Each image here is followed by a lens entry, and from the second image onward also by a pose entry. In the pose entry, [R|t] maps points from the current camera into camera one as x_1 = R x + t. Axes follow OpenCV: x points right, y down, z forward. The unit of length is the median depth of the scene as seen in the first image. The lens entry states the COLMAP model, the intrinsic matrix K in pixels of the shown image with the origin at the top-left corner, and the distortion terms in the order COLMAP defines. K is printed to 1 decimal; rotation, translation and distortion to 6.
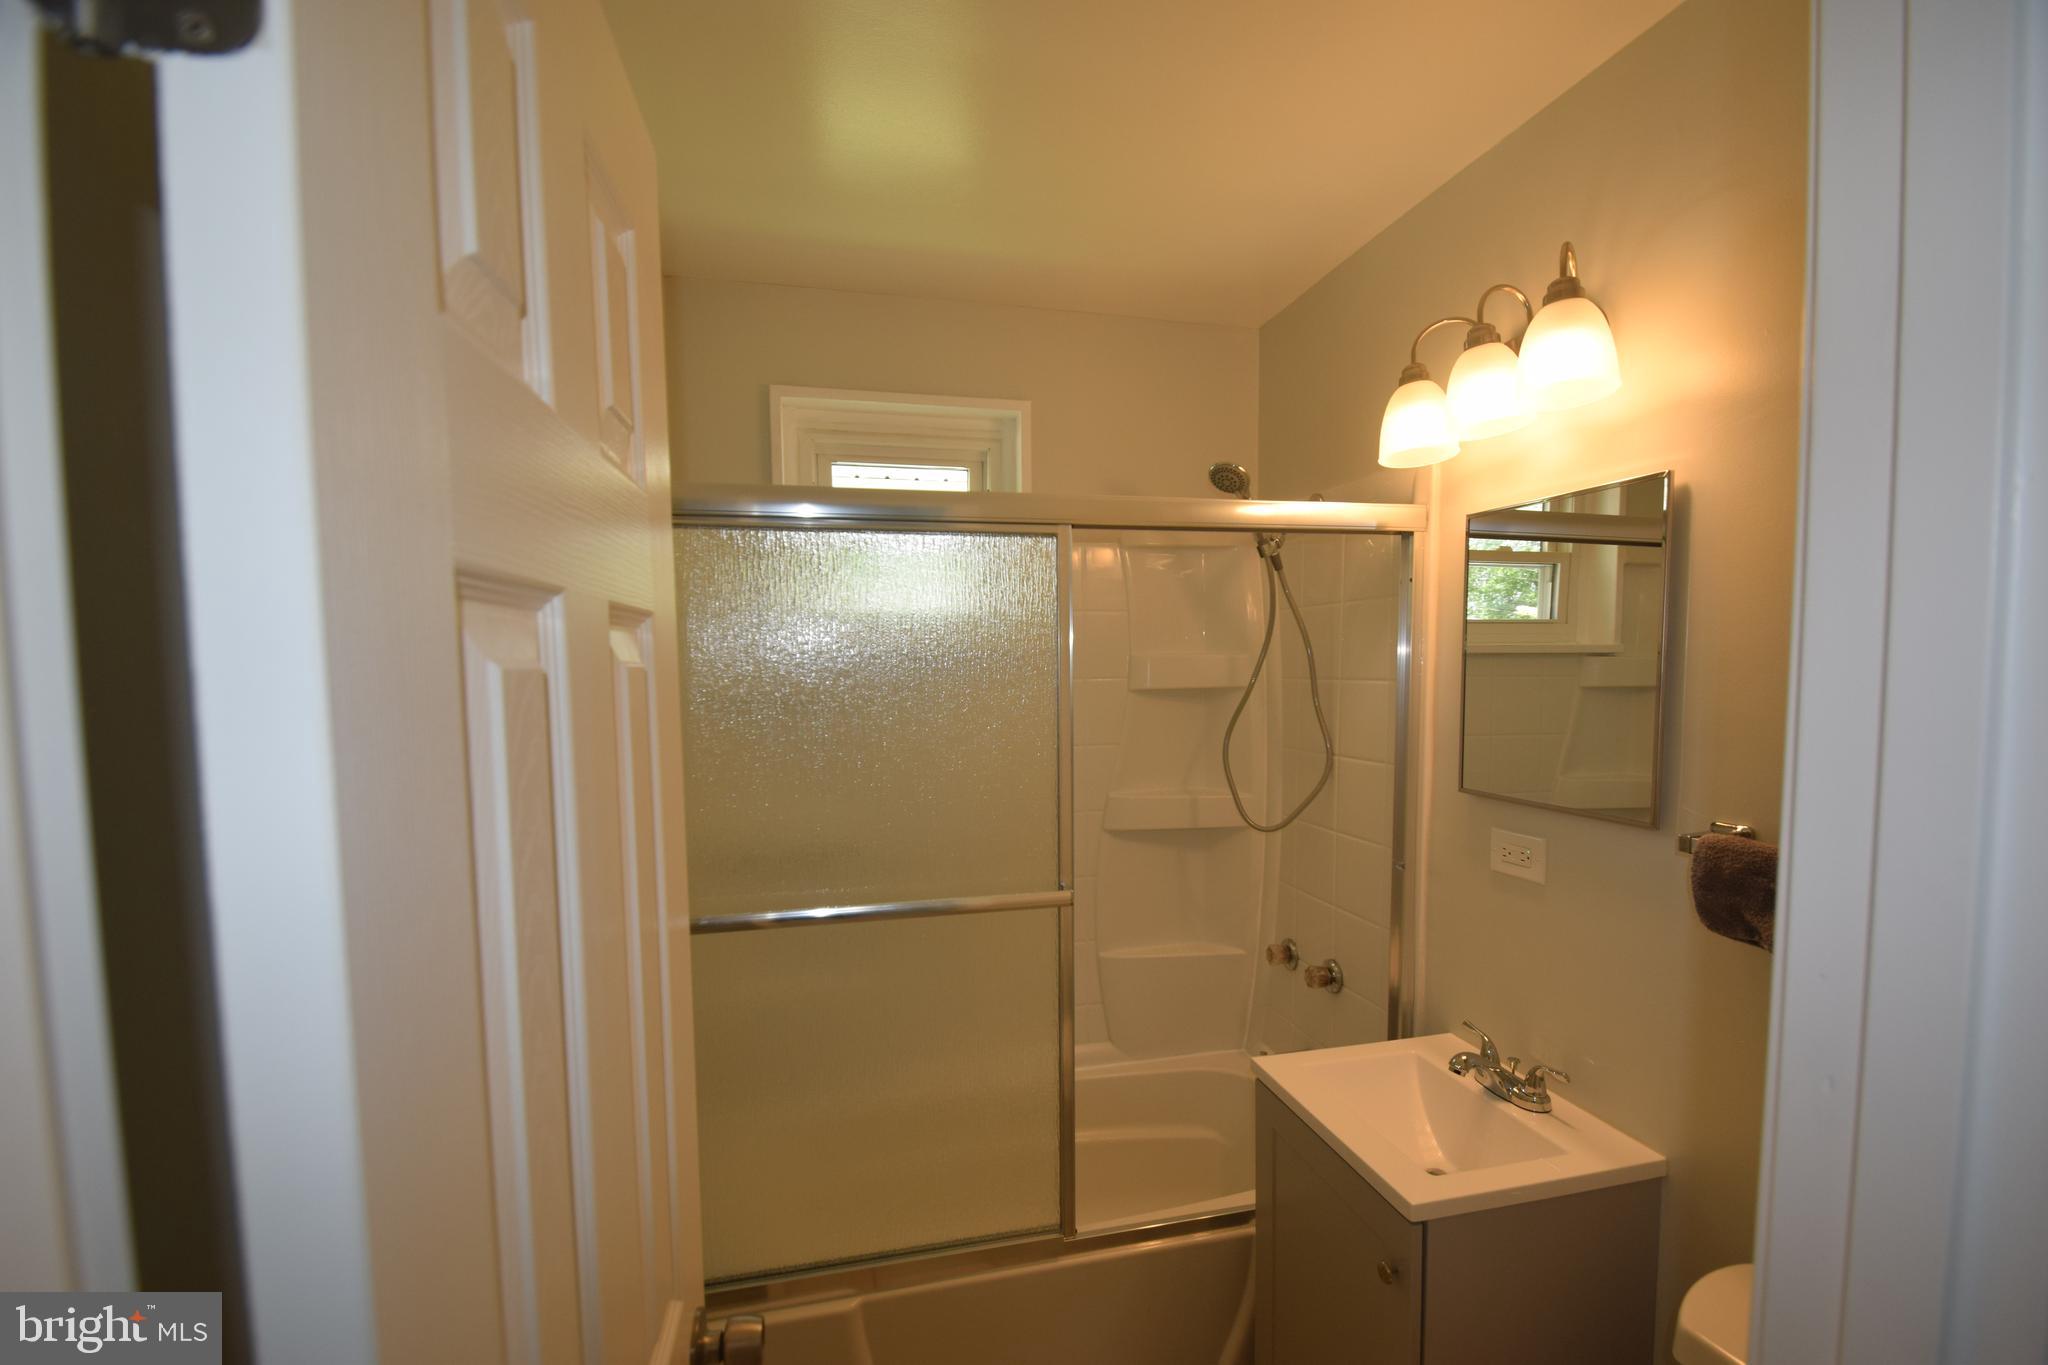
lens RADIAL K [[896.9, 0, 1036.5], [0, 896.9, 727.3], [0, 0, 1]] dist [0.020700, -0.020235]
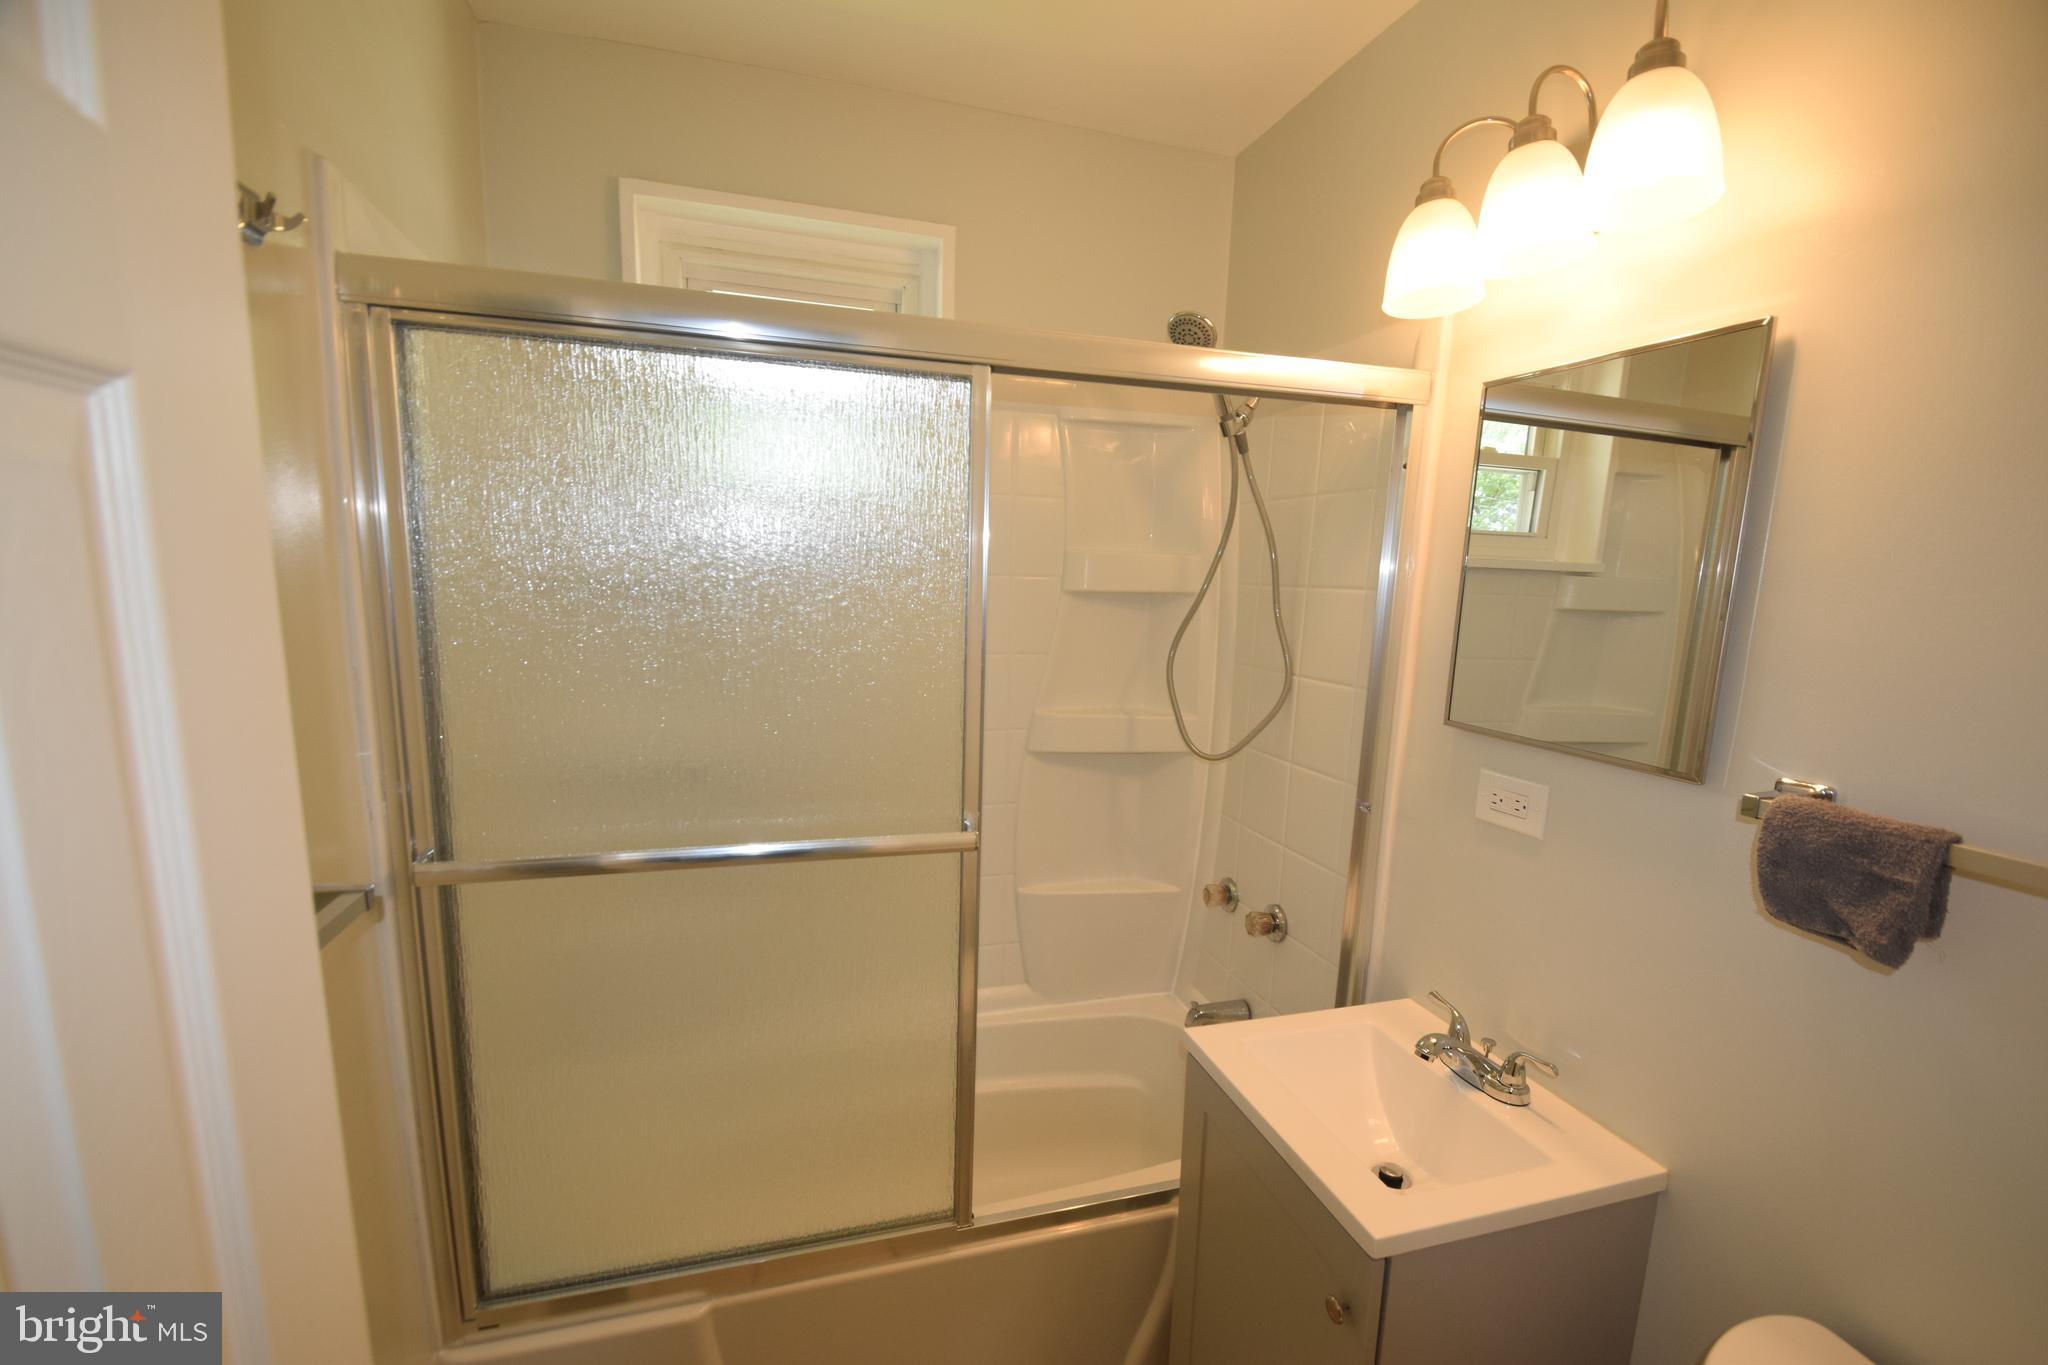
lens RADIAL K [[896.9, 0, 1036.5], [0, 896.9, 727.3], [0, 0, 1]] dist [0.020700, -0.020235]
pose [[0.997295, 0.029123, 0.067480, 0.032407], [-0.035785, 0.994372, 0.099718, 0.004104], [-0.064196, -0.101863, 0.992725, 0.182317]]
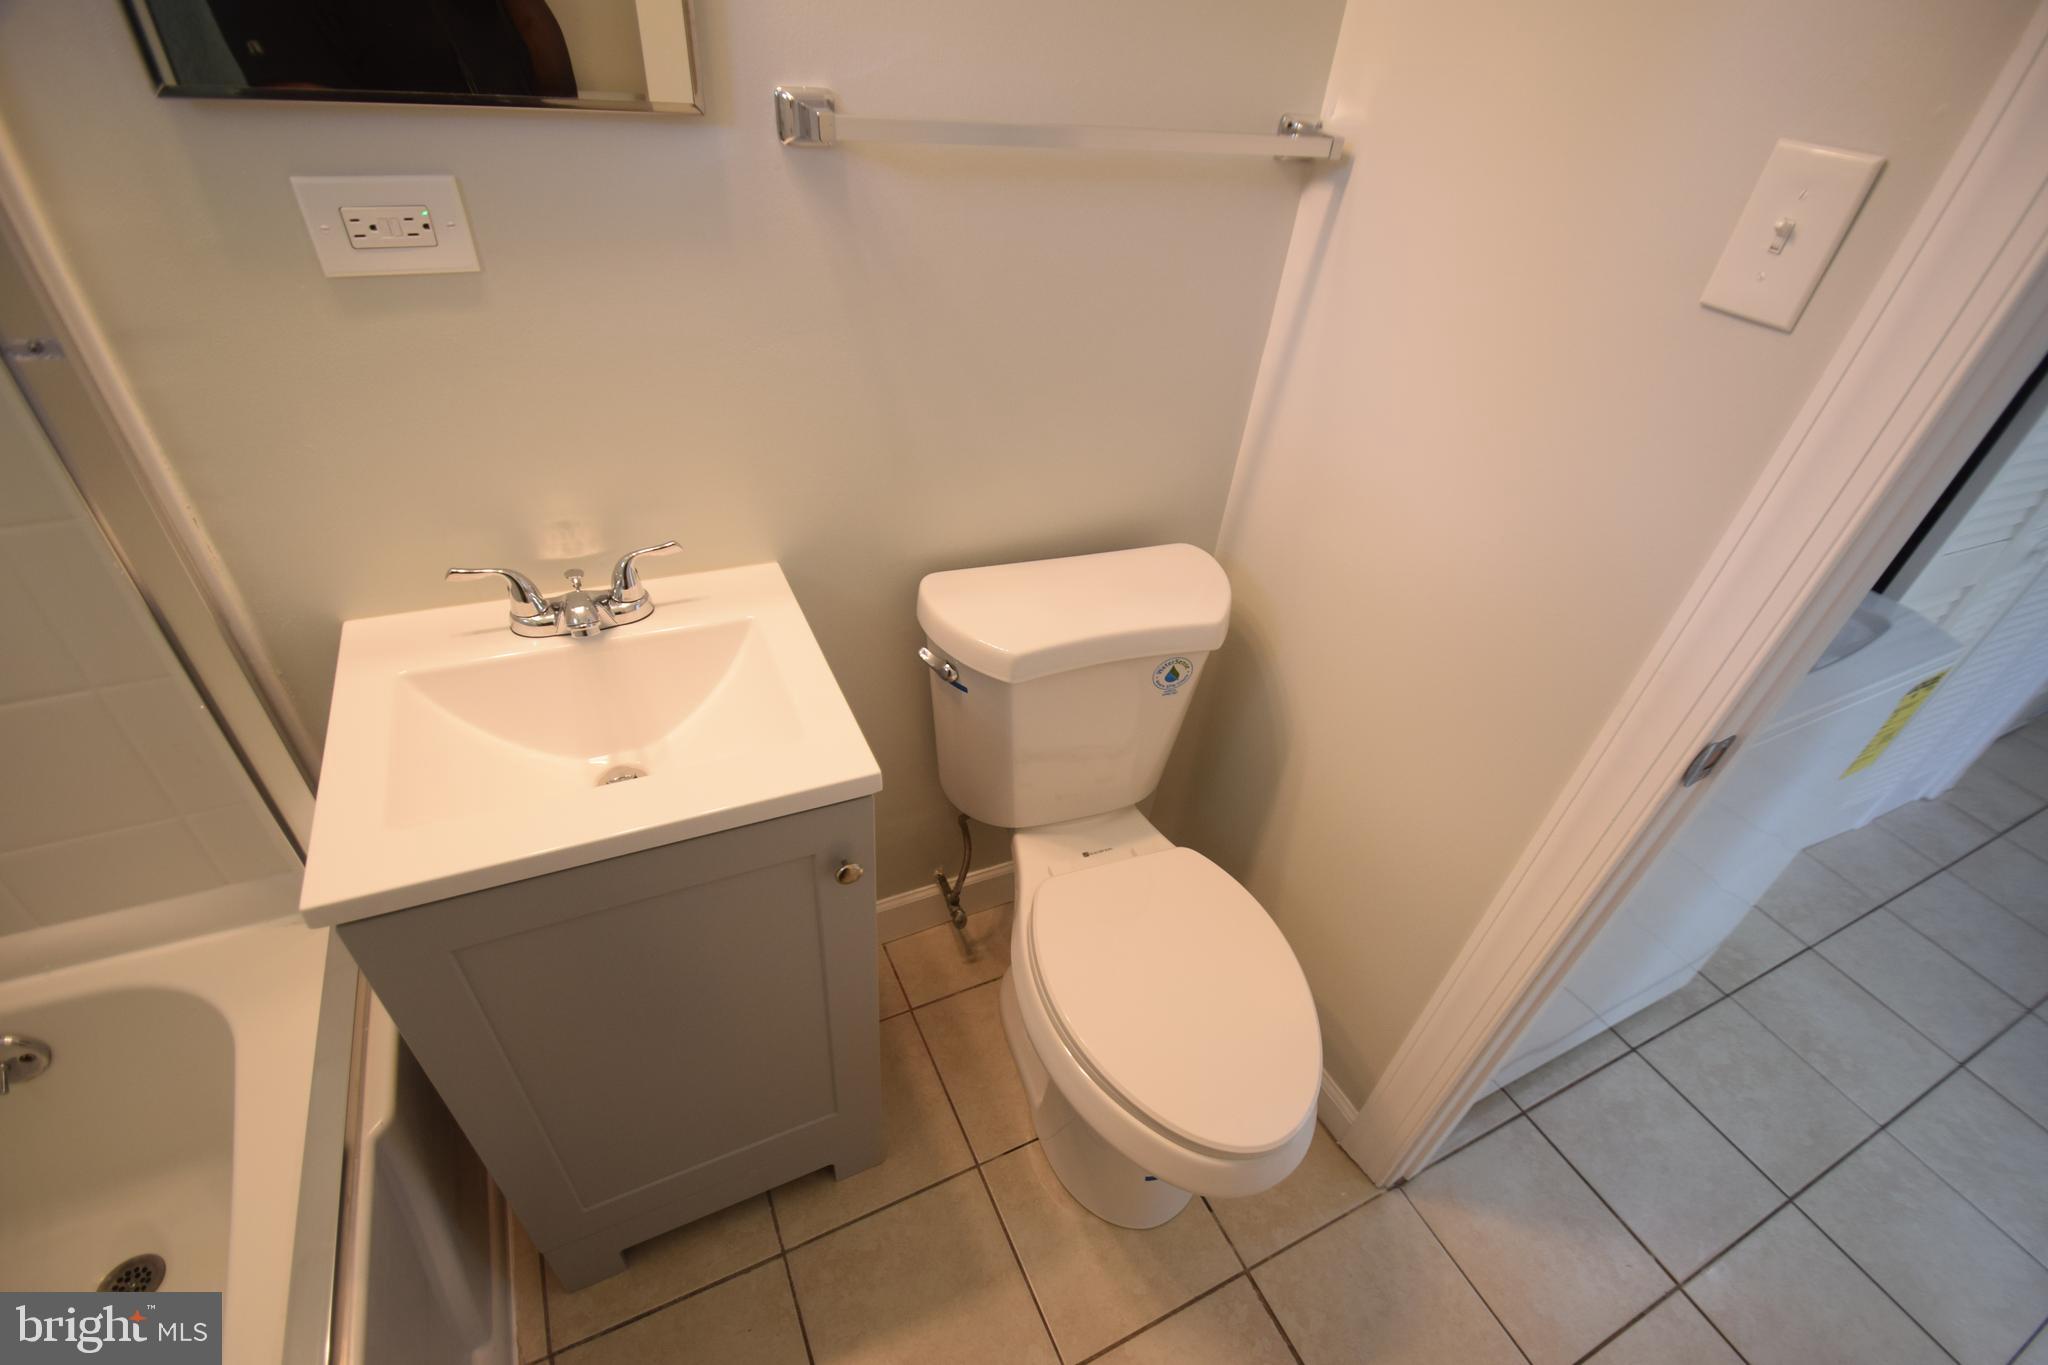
lens RADIAL K [[896.9, 0, 1036.5], [0, 896.9, 727.3], [0, 0, 1]] dist [0.020700, -0.020235]
pose [[-0.211996, -0.630247, 0.746891, -0.091109], [-0.015721, 0.766363, 0.642216, 0.022378], [-0.977144, 0.124405, -0.172374, 0.679483]]
